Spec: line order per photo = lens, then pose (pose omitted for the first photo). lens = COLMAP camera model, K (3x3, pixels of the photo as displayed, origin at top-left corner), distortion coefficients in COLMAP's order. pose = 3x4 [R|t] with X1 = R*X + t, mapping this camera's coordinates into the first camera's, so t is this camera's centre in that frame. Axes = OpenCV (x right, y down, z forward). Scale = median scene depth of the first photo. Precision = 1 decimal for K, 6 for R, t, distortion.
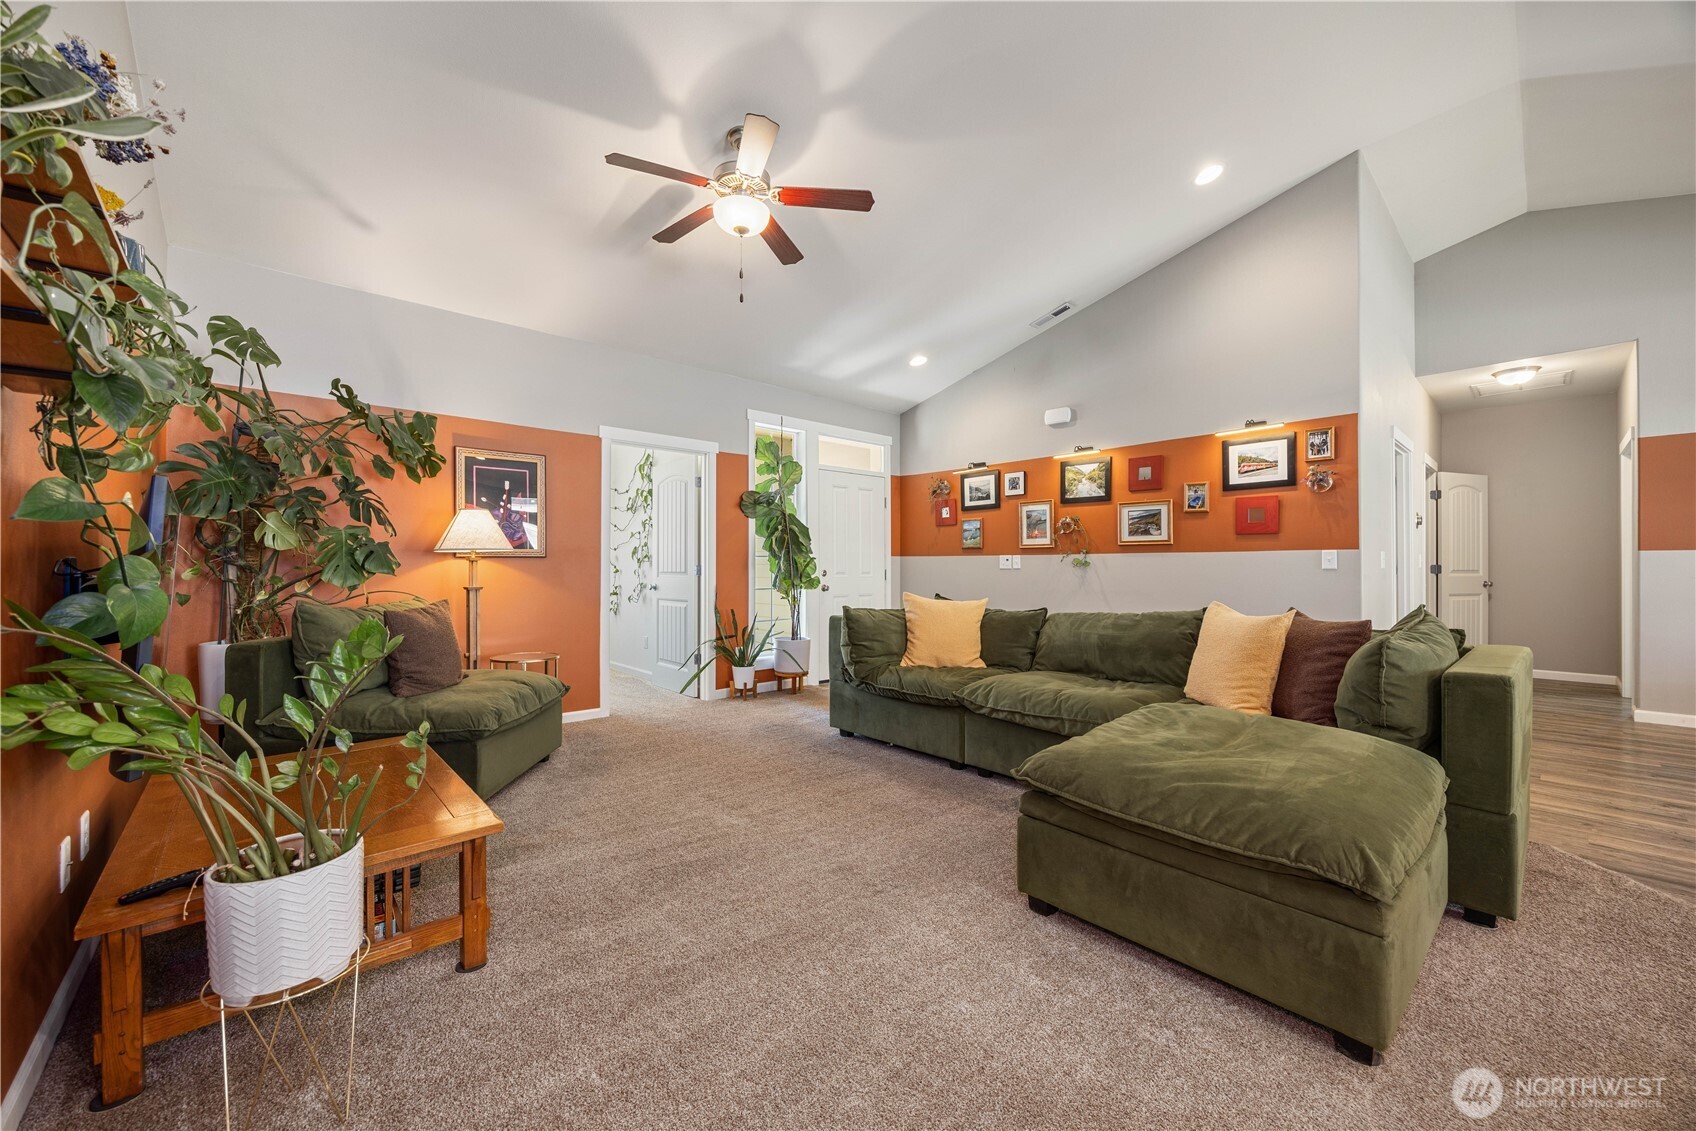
lens RADIAL K [[647.5, 0, 846.3], [0, 647.5, 566.4], [0, 0, 1]] dist [-0.001453, -0.000412]
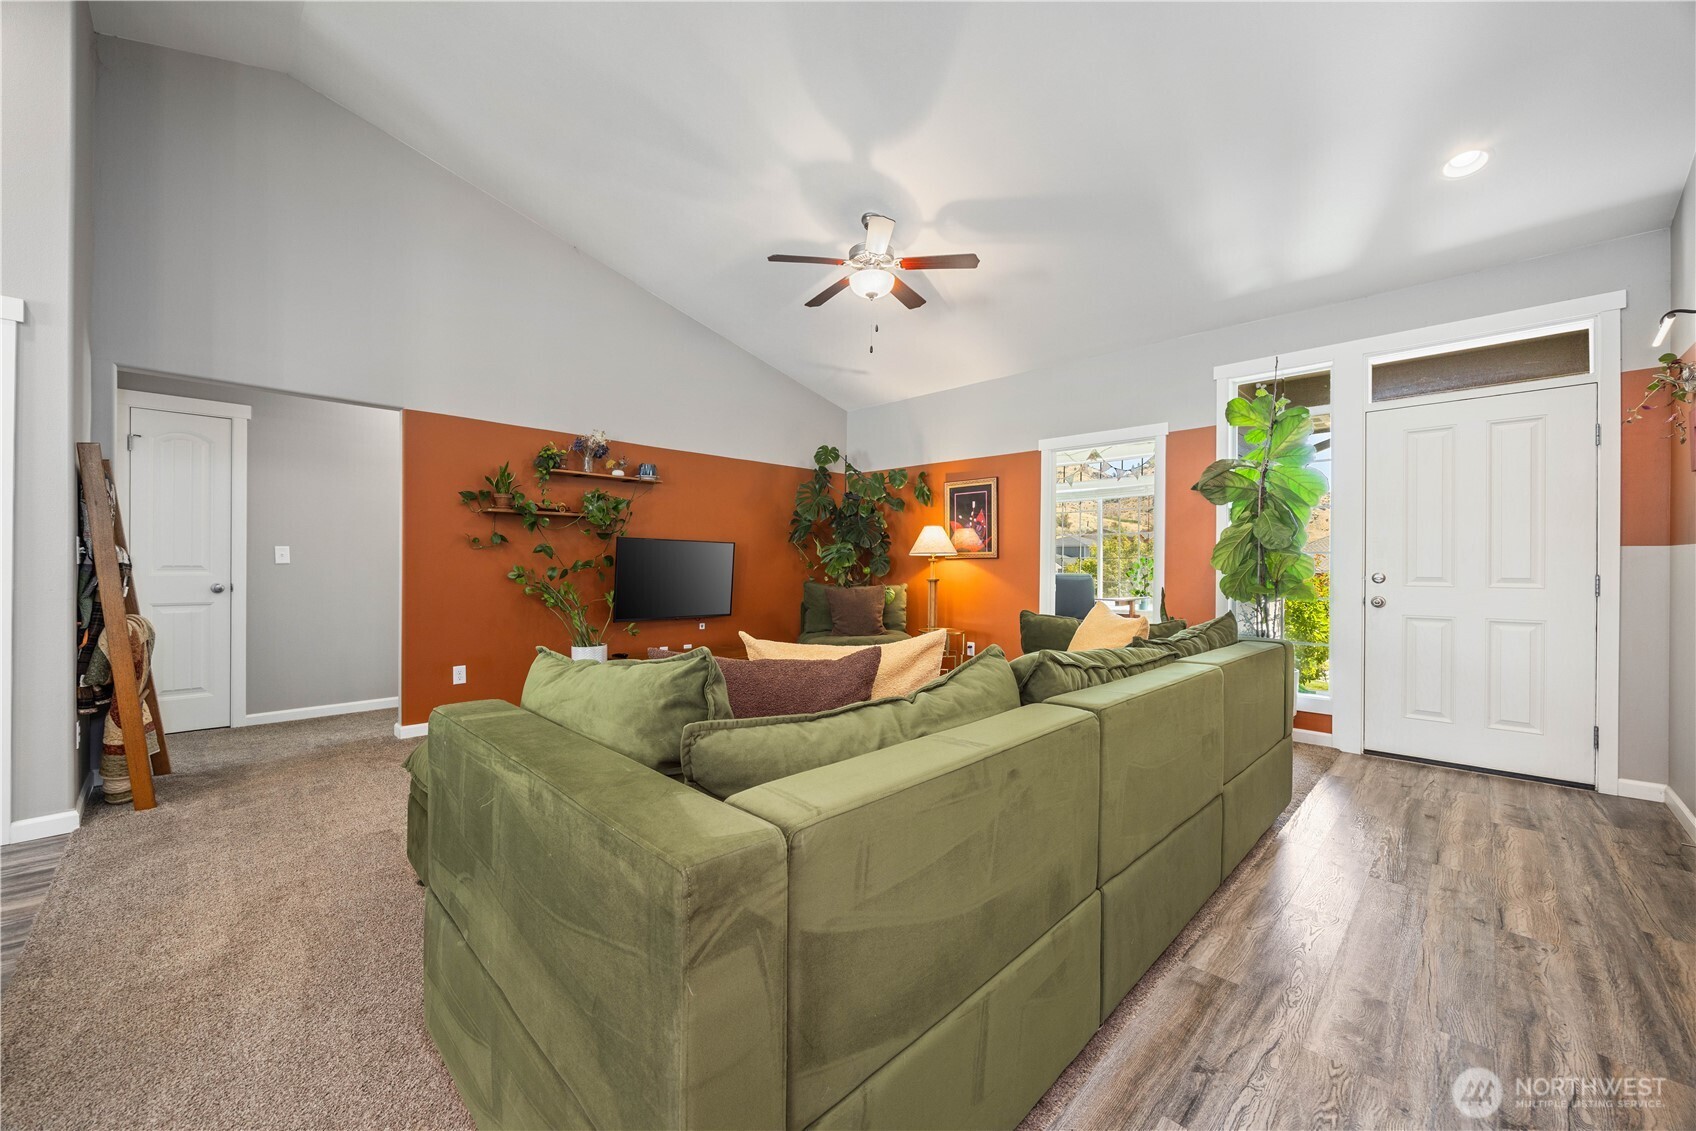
lens RADIAL K [[647.5, 0, 830.1], [0, 647.5, 569.2], [0, 0, 1]] dist [-0.001453, -0.000412]
pose [[0.037614, 0.009000, -0.999252, 0.668265], [-0.004214, 0.999952, 0.008848, -0.001322], [0.999283, 0.003878, 0.037650, 0.539795]]
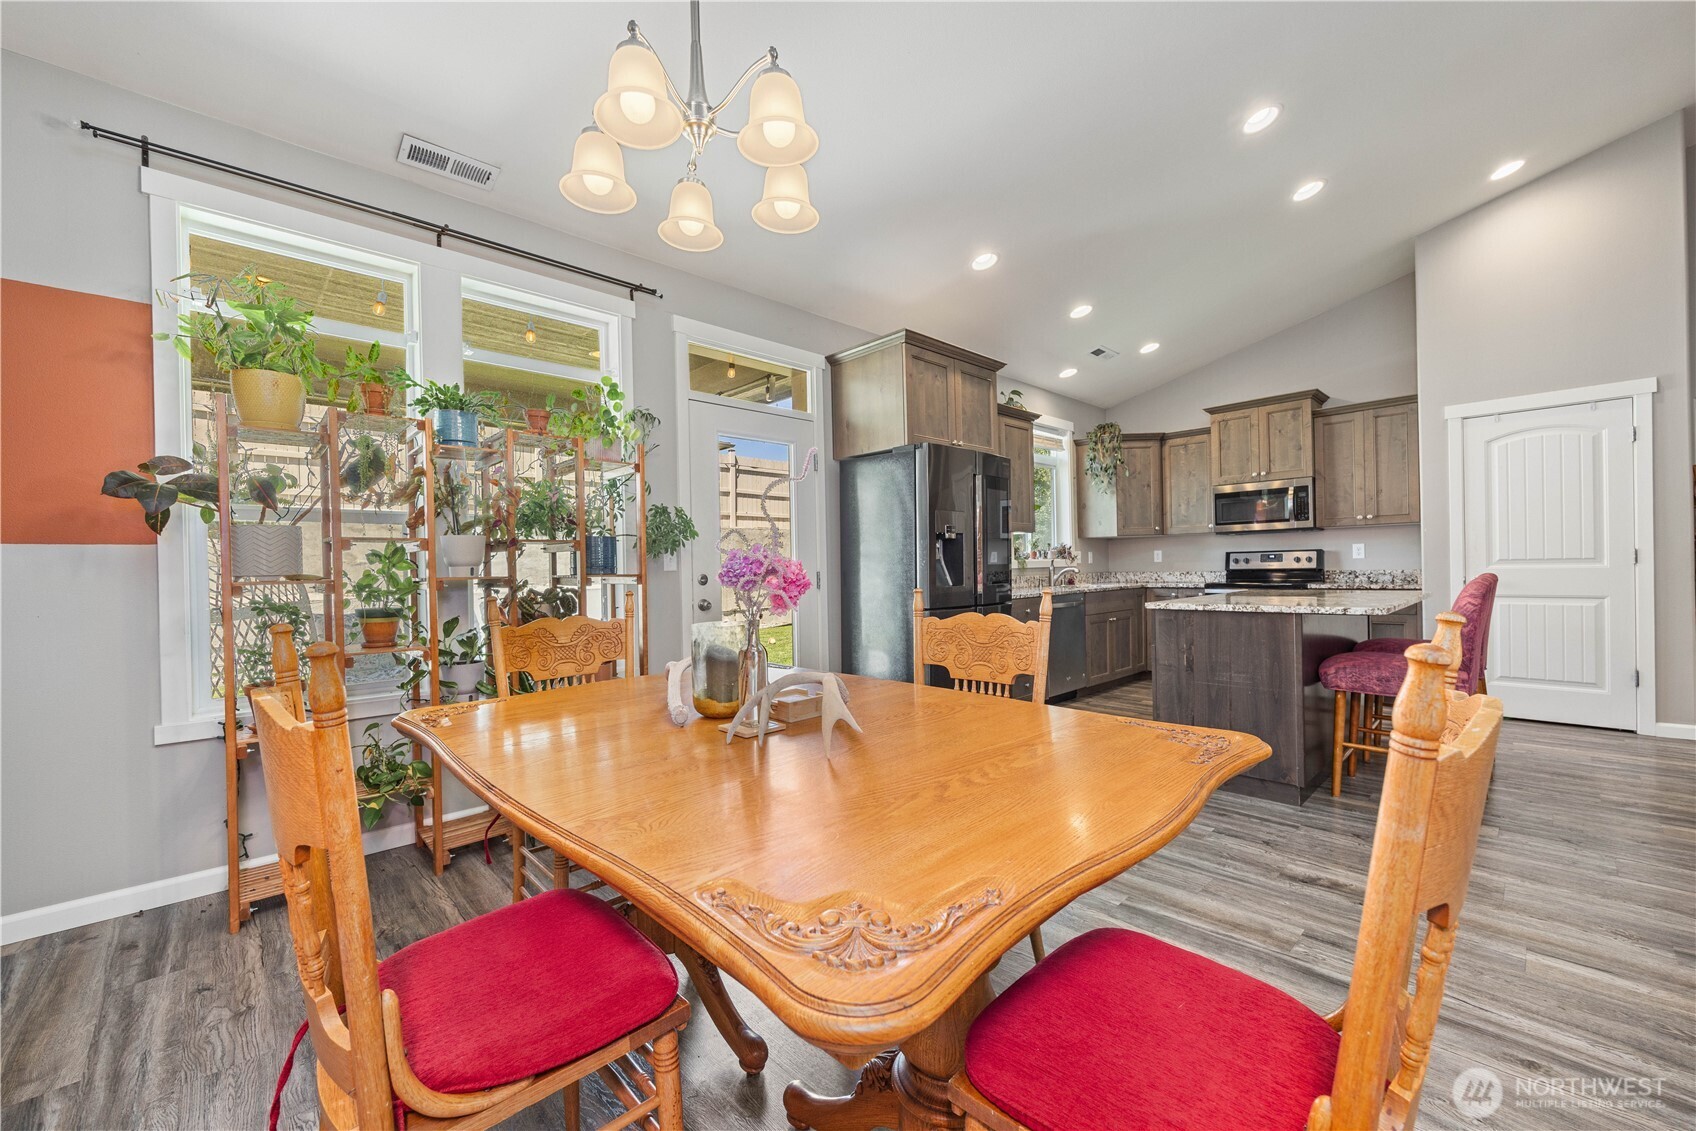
lens RADIAL K [[647.5, 0, 853.2], [0, 647.5, 571.3], [0, 0, 1]] dist [-0.001453, -0.000412]
pose [[-0.999746, 0.020159, -0.010036, 1.099878], [0.020092, 0.999776, 0.006717, 0.000404], [0.010169, 0.006514, -0.999927, 0.680784]]
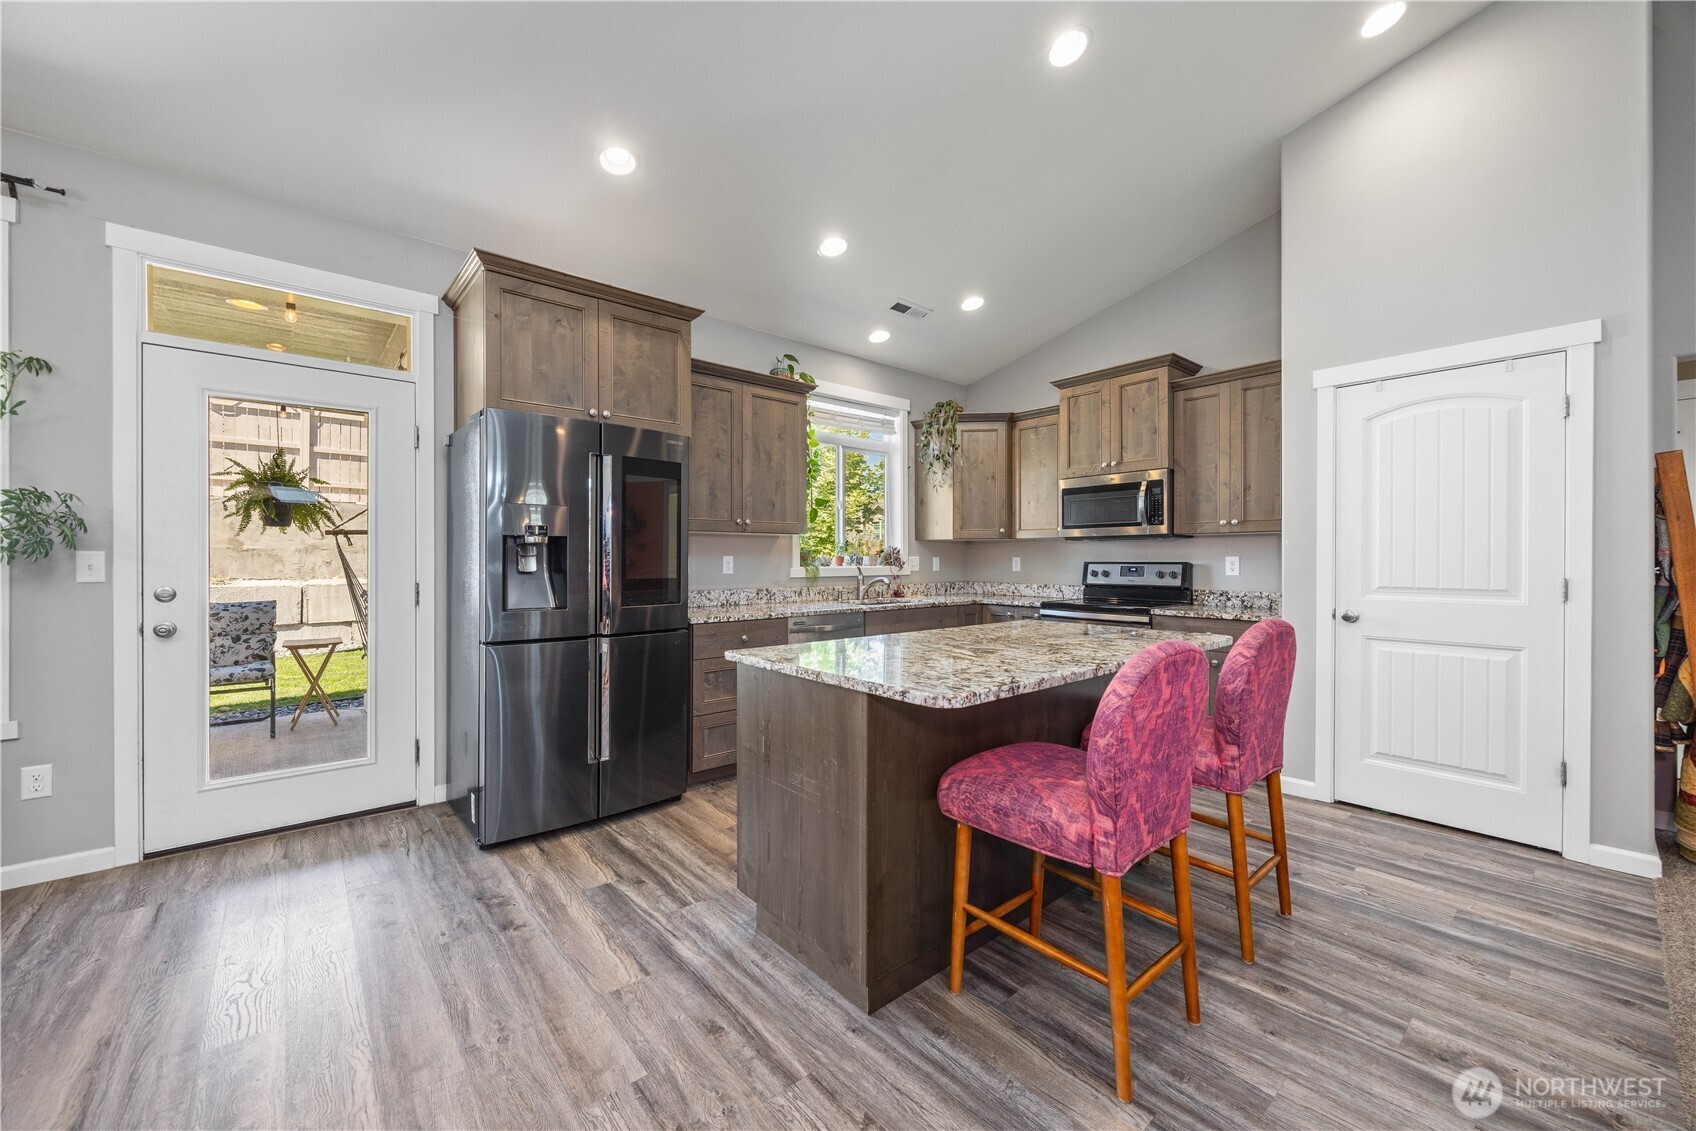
lens RADIAL K [[647.5, 0, 837.3], [0, 647.5, 561.8], [0, 0, 1]] dist [-0.001453, -0.000412]
pose [[-0.999049, -0.000626, 0.043604, 0.709140], [-0.000464, 0.999993, 0.003726, -0.017918], [-0.043606, 0.003703, -0.999042, 0.454279]]
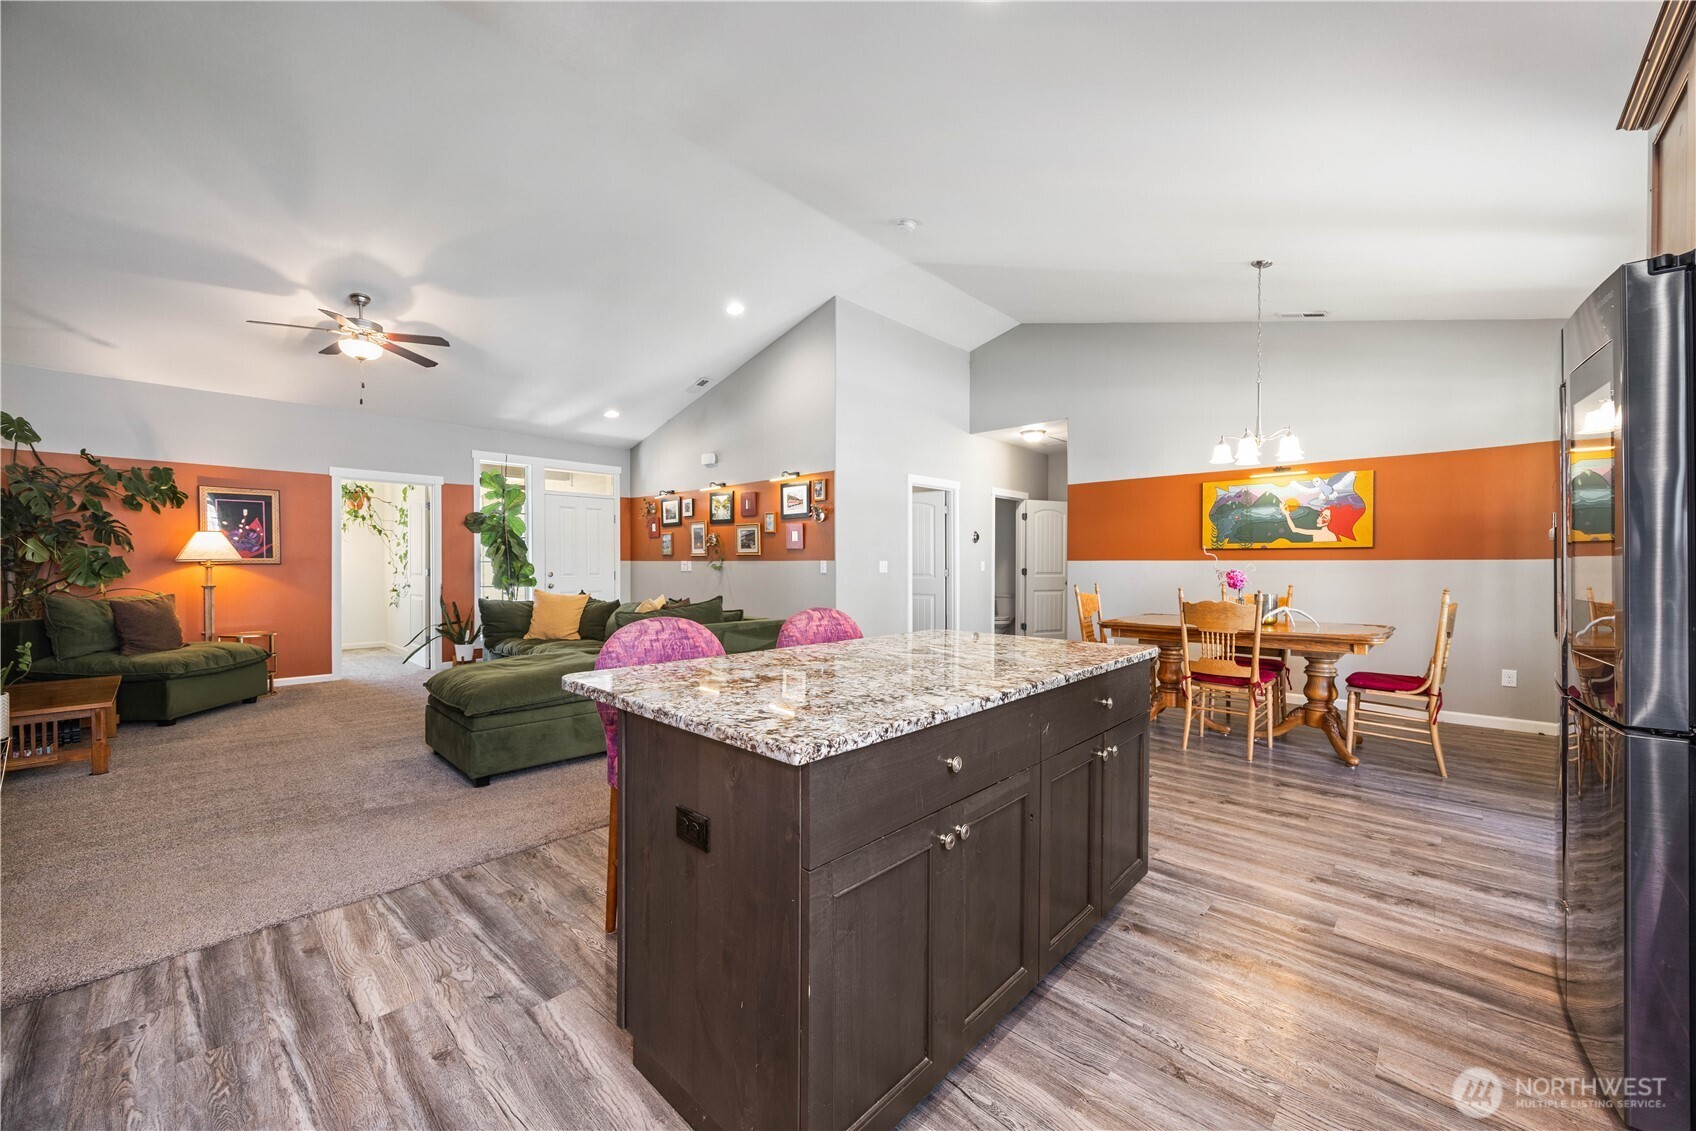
lens RADIAL K [[647.5, 0, 845.5], [0, 647.5, 571.7], [0, 0, 1]] dist [-0.001453, -0.000412]
pose [[0.997418, 0.001758, 0.071792, 0.550305], [-0.002759, 0.999900, 0.013850, -0.017003], [-0.071761, -0.014012, 0.997323, -0.399890]]
